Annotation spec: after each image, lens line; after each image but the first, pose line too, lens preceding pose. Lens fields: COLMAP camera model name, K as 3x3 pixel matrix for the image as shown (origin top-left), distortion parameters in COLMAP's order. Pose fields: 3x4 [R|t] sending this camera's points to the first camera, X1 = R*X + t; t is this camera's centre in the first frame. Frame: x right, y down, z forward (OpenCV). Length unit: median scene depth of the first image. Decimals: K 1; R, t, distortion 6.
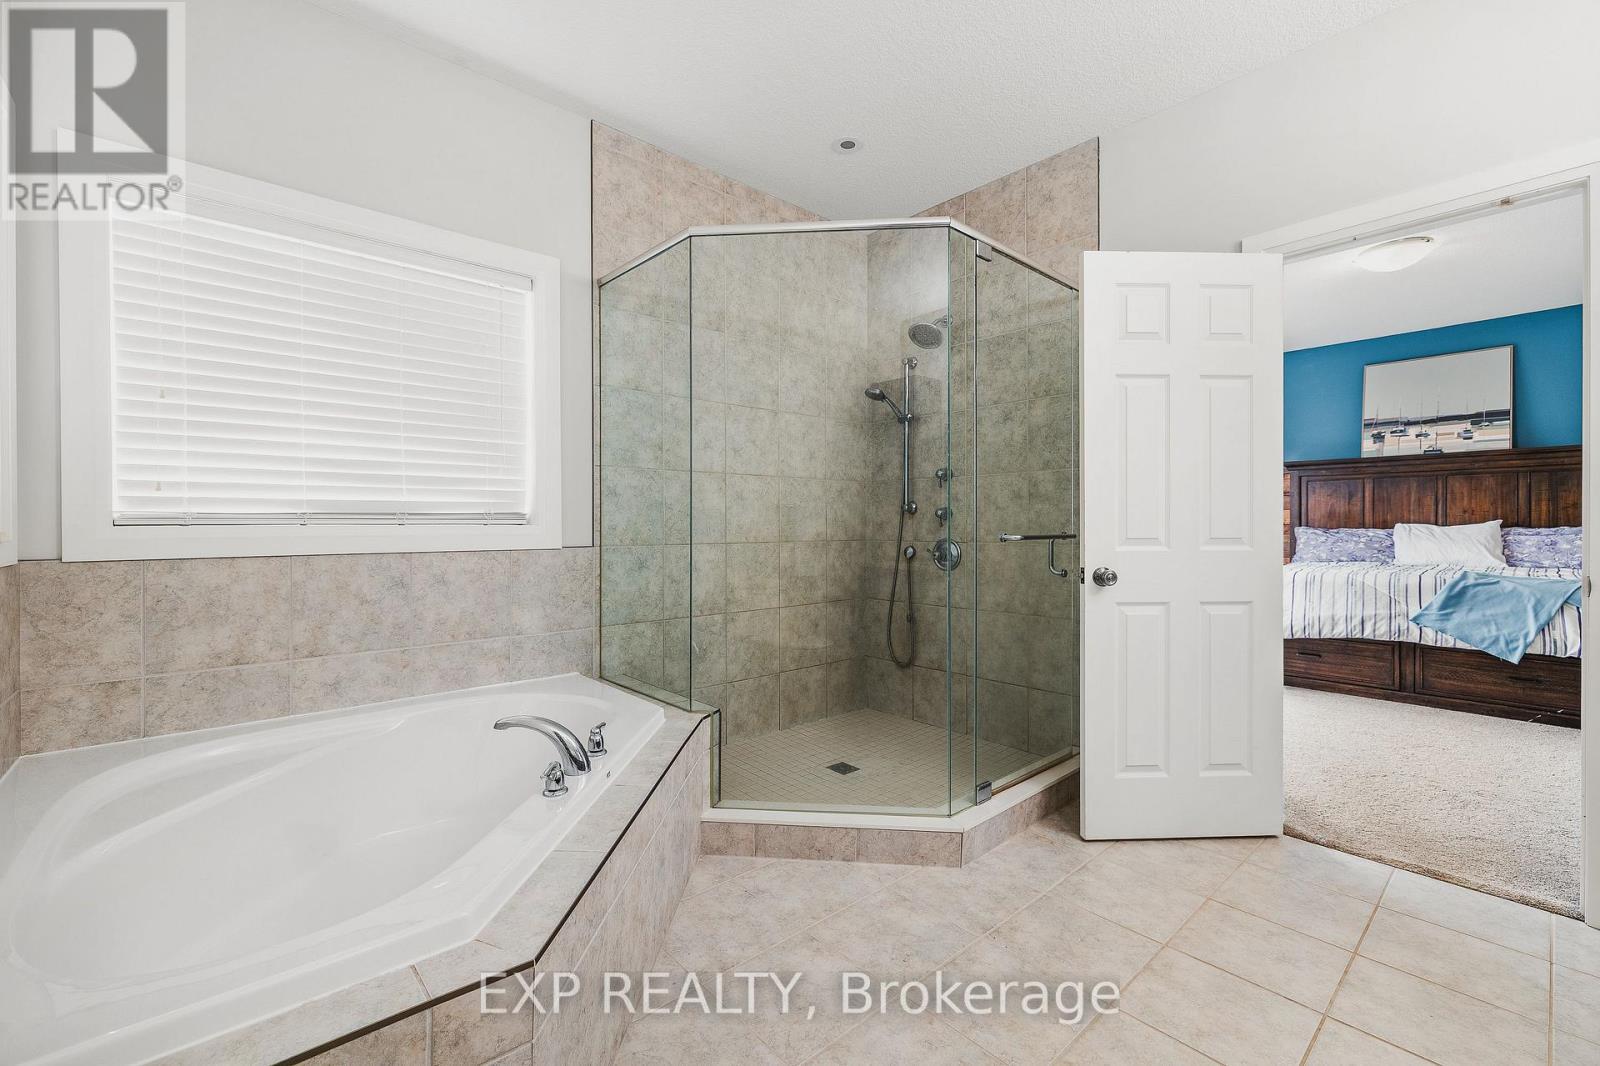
lens RADIAL K [[675.6, 0, 801.7], [0, 675.6, 530.6], [0, 0, 1]] dist [-0.000727, 0.000789]
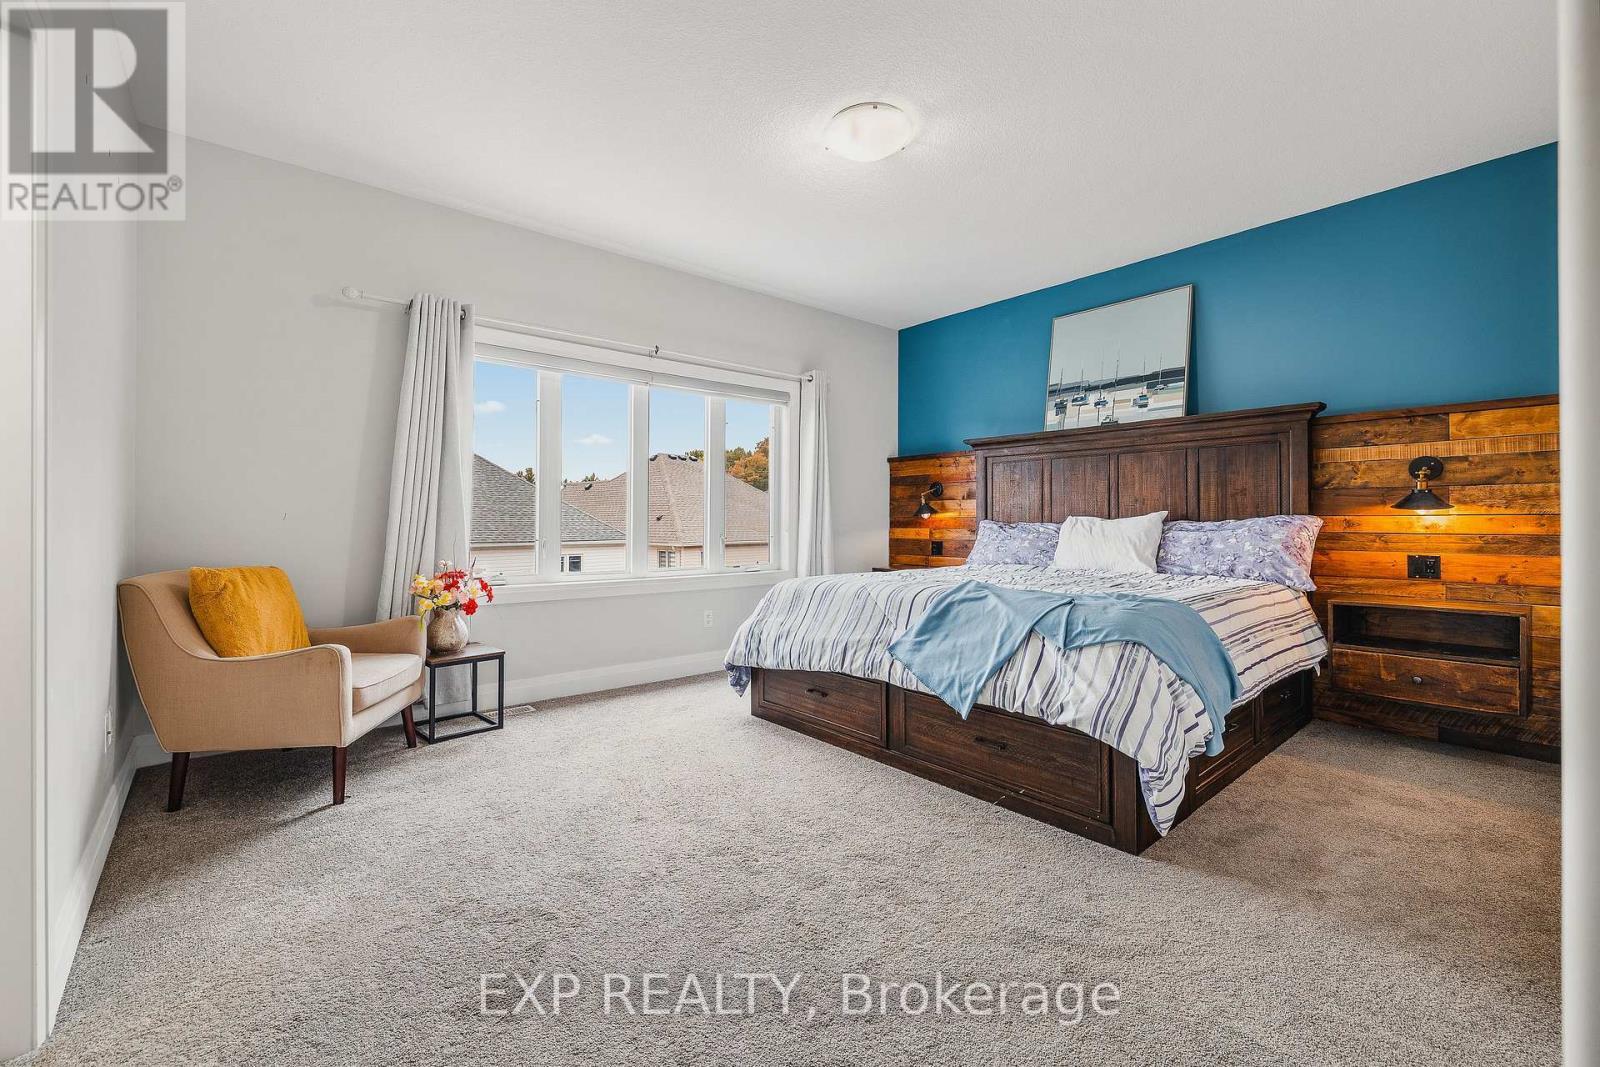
lens RADIAL K [[675.6, 0, 797.6], [0, 675.6, 524.4], [0, 0, 1]] dist [-0.000727, 0.000789]
pose [[0.999494, 0.003279, -0.031646, 0.632369], [-0.003378, 0.999990, -0.003071, 0.002994], [0.031636, 0.003177, 0.999494, 0.220122]]
